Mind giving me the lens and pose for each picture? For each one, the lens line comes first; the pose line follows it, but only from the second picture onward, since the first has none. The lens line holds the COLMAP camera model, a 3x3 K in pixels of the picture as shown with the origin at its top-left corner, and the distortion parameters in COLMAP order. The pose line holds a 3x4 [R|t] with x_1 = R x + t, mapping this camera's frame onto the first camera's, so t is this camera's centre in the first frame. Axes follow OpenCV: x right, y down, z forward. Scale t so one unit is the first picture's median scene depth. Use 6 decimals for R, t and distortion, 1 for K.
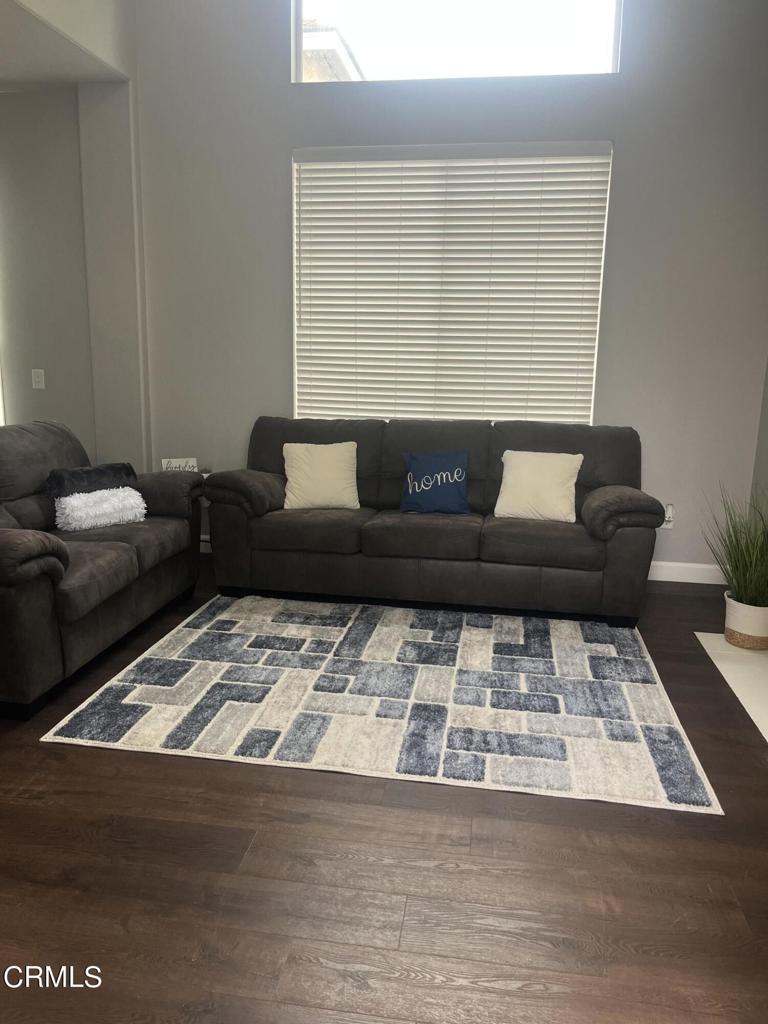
lens RADIAL K [[776.6, 0, 385.6], [0, 776.6, 495.5], [0, 0, 1]] dist [0.080736, -0.119812]
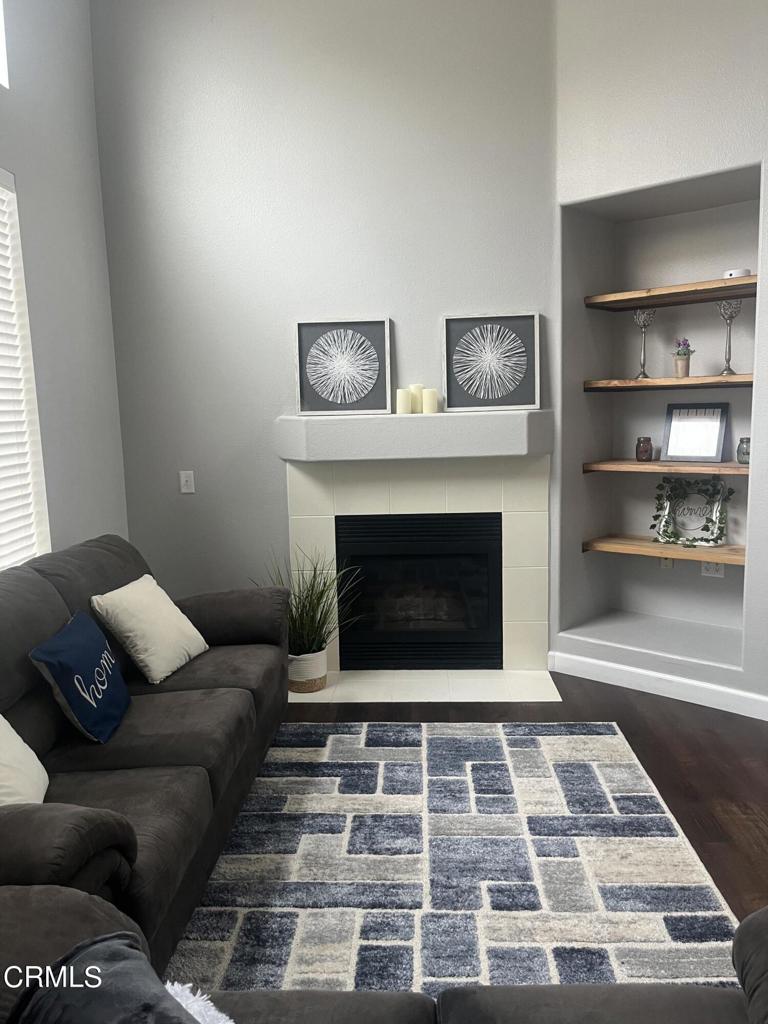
lens RADIAL K [[765.4, 0, 384.0], [0, 765.4, 512.0], [0, 0, 1]] dist [0.077657, -0.115181]
pose [[-0.113028, -0.148356, 0.982454, -0.689379], [0.198190, 0.965553, 0.168605, -0.255707], [-0.973625, 0.213769, -0.079732, 1.019954]]
